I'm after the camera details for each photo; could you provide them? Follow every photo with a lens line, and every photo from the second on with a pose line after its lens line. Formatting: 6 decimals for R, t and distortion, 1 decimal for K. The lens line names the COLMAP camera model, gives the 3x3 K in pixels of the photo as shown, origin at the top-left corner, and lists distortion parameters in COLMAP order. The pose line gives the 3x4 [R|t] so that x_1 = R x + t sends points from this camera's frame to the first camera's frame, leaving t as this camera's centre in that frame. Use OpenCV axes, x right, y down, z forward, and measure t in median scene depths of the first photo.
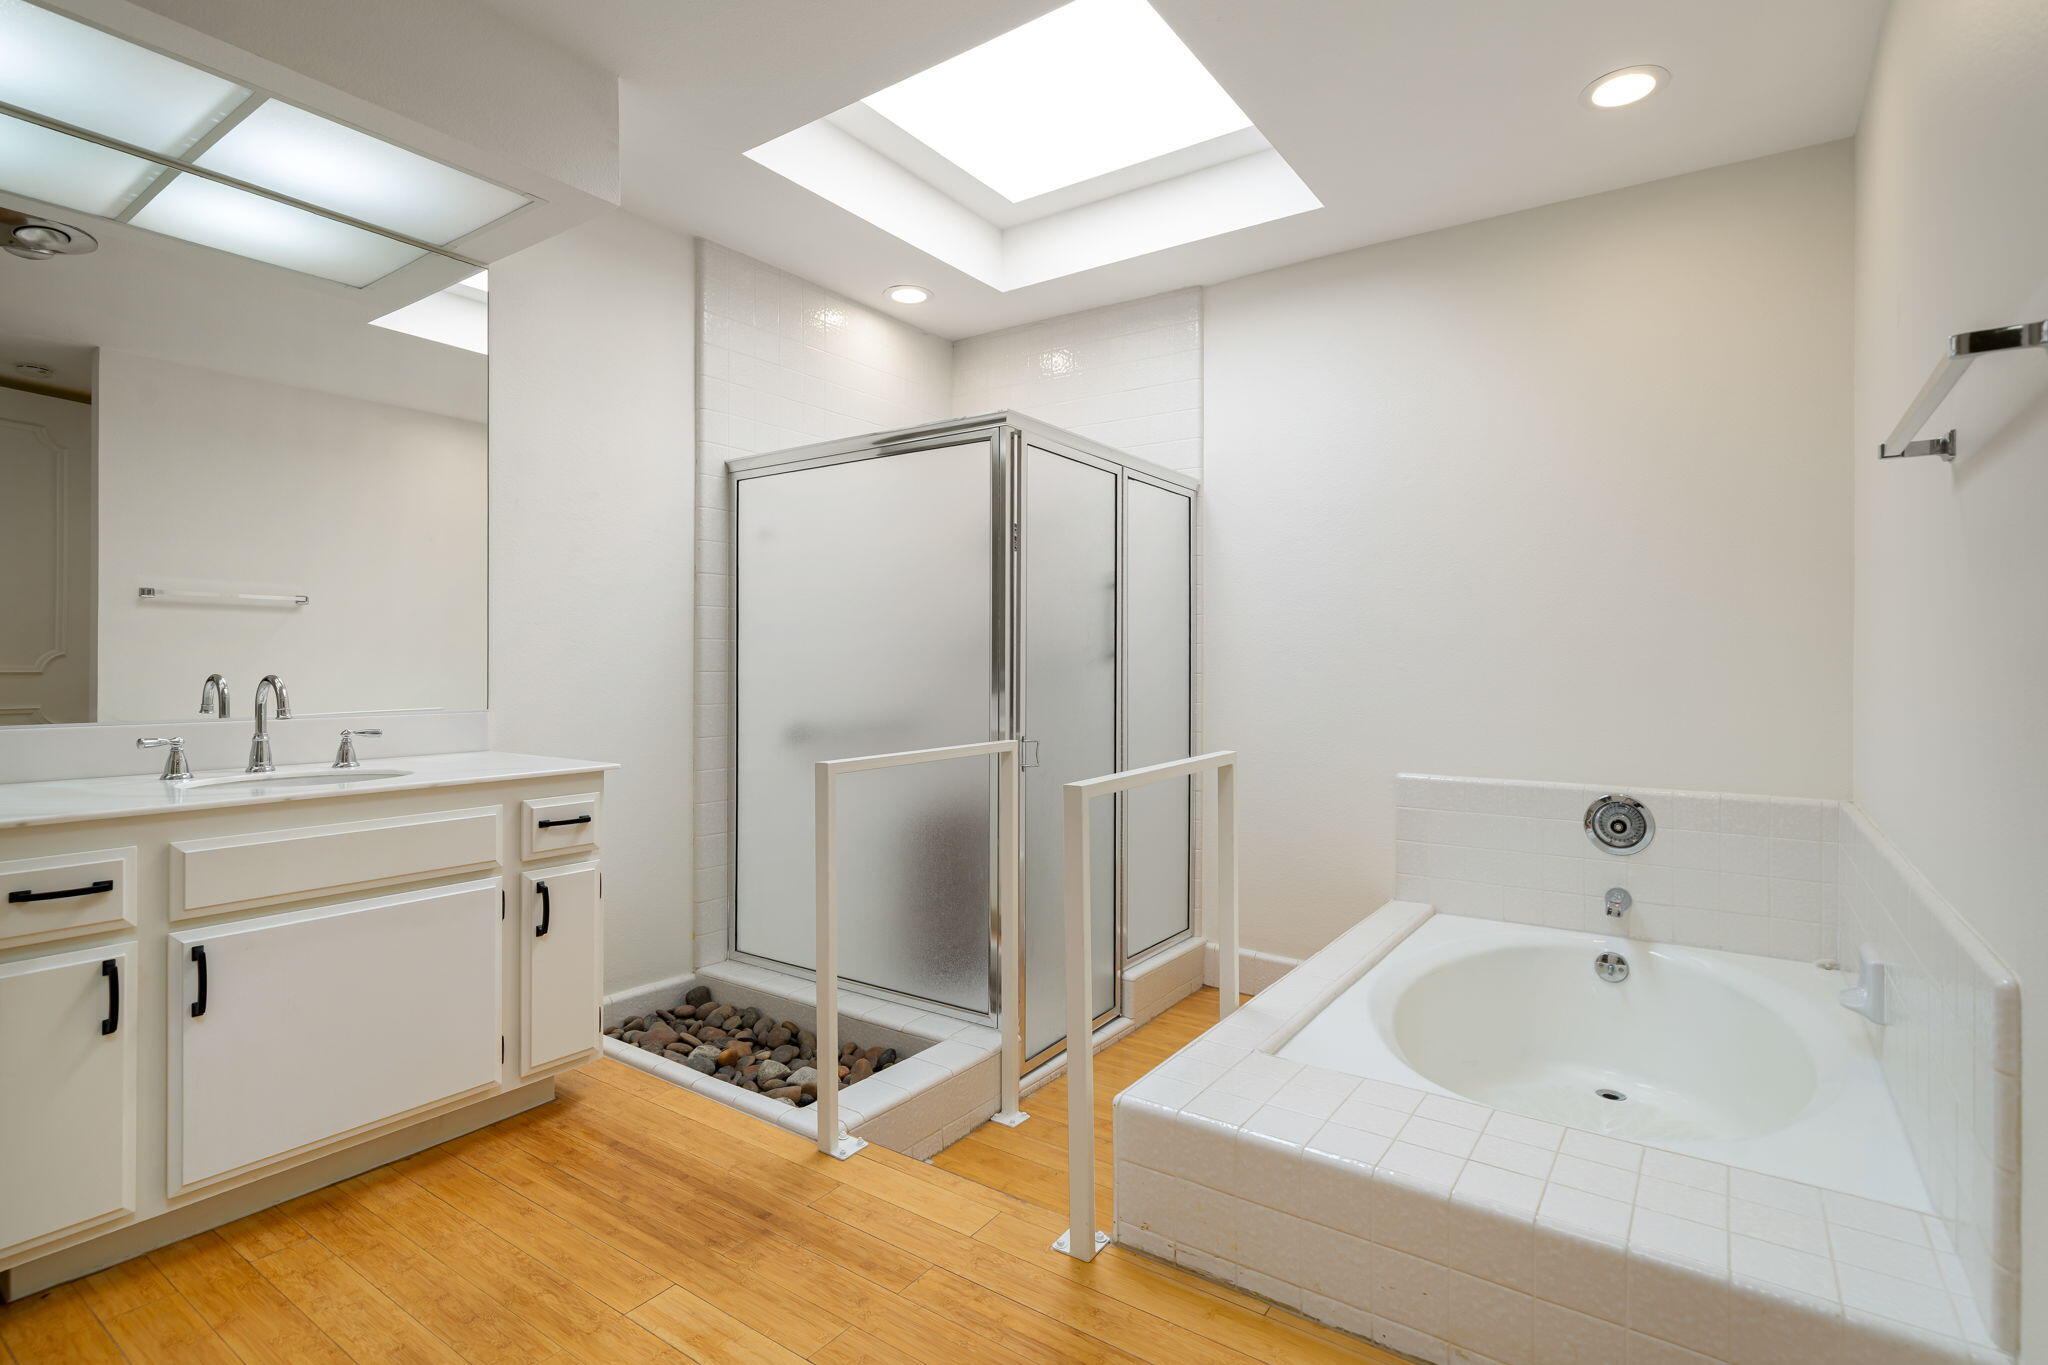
lens RADIAL K [[967.6, 0, 1016.1], [0, 967.6, 672.2], [0, 0, 1]] dist [0.001651, 0.000577]
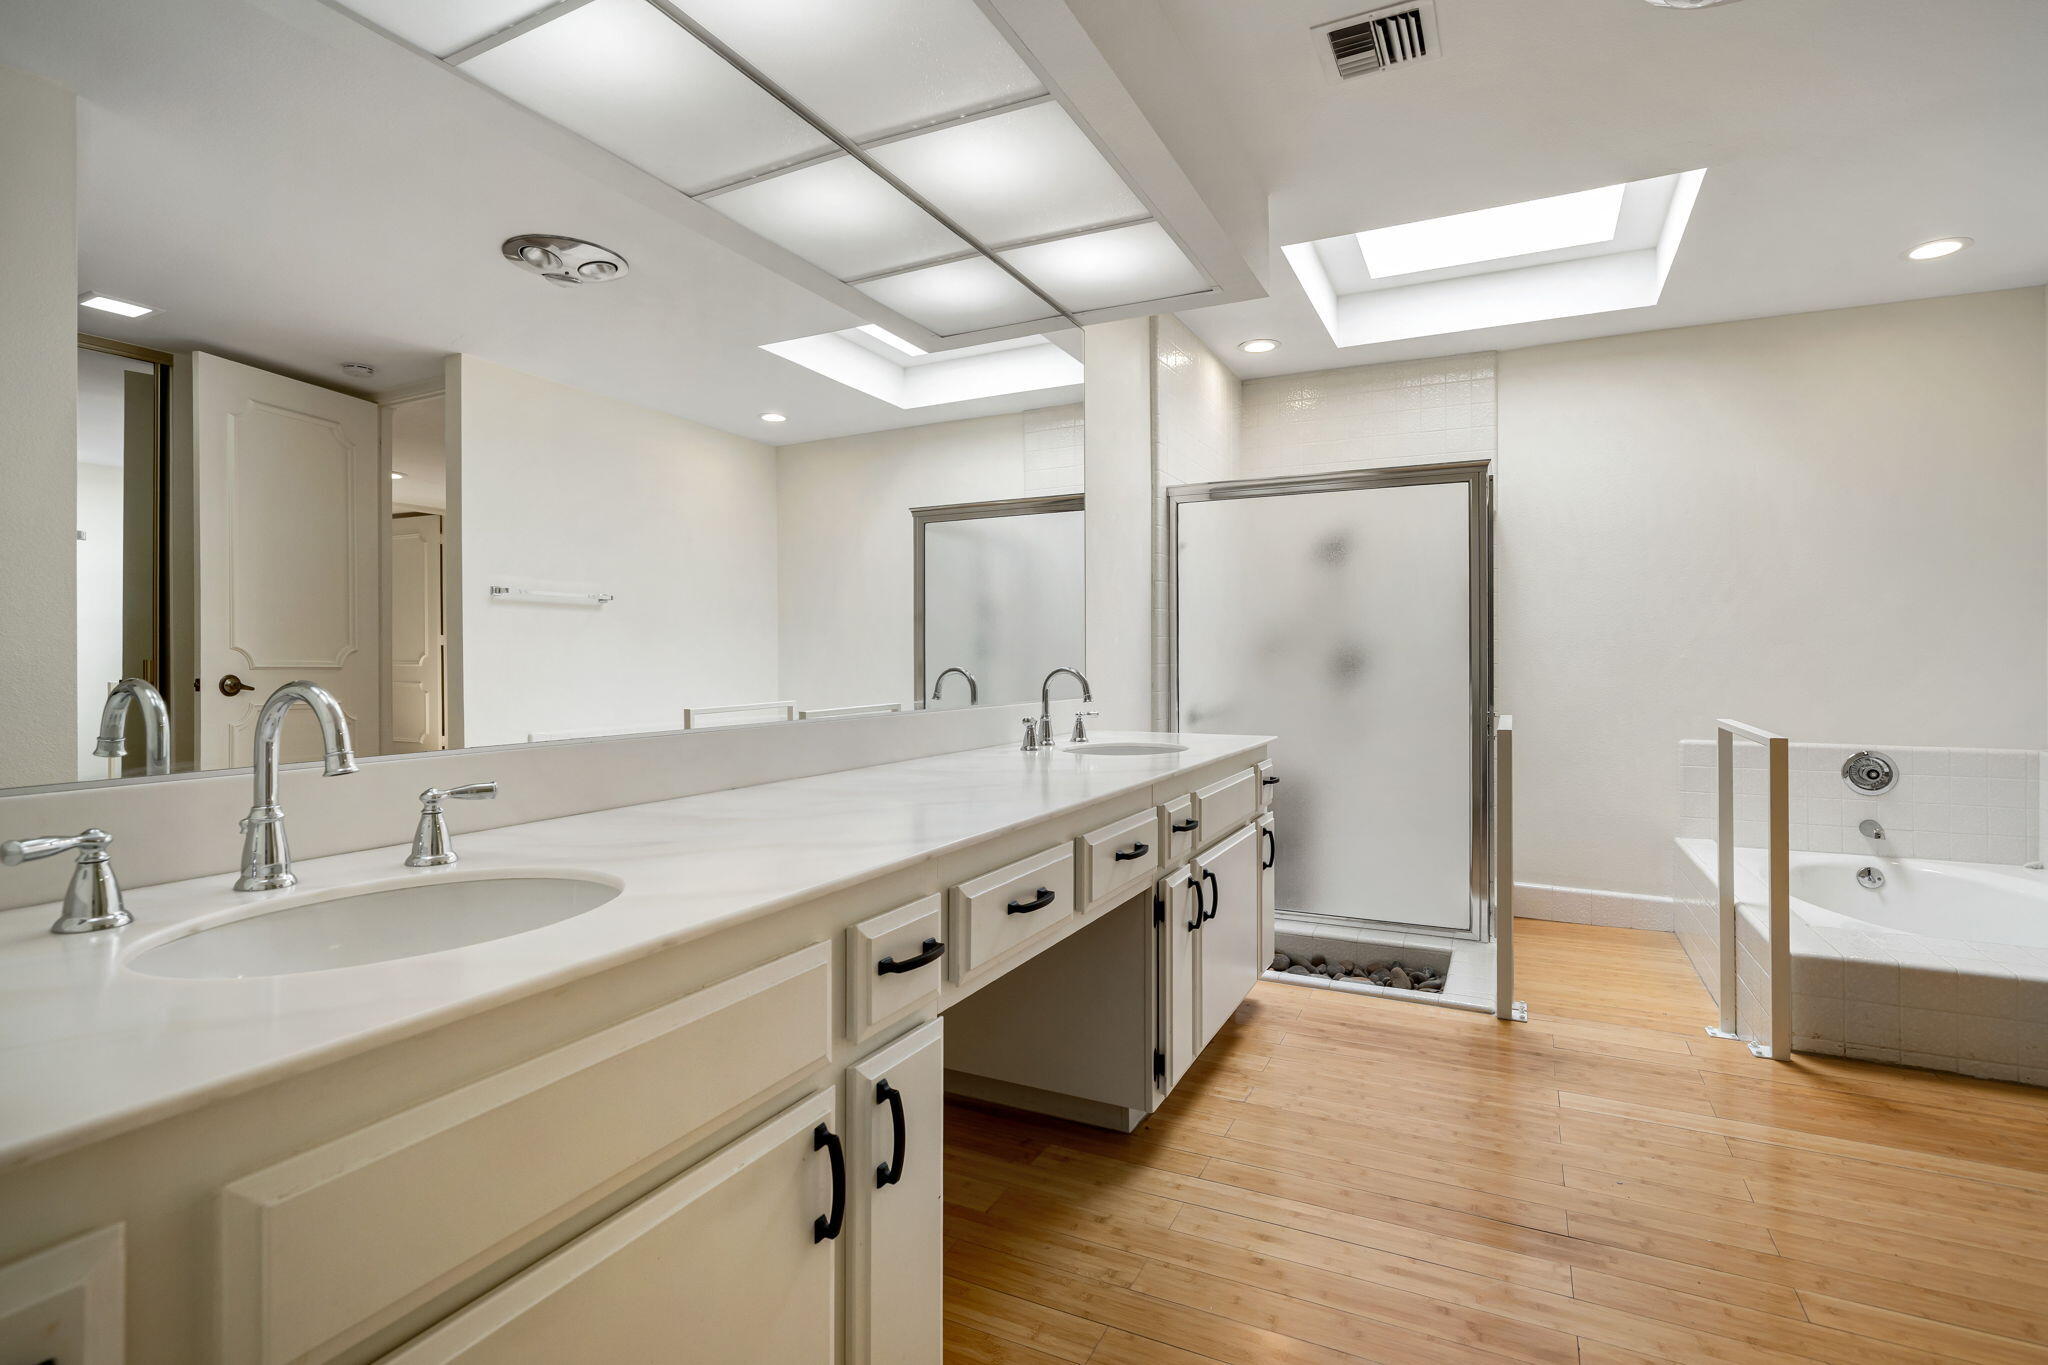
lens RADIAL K [[967.6, 0, 1029.9], [0, 967.6, 664.5], [0, 0, 1]] dist [0.001651, 0.000577]
pose [[0.988442, -0.004466, 0.151535, -0.941304], [0.004844, 0.999986, -0.002126, 0.002344], [-0.151523, 0.002835, 0.988450, -0.208316]]
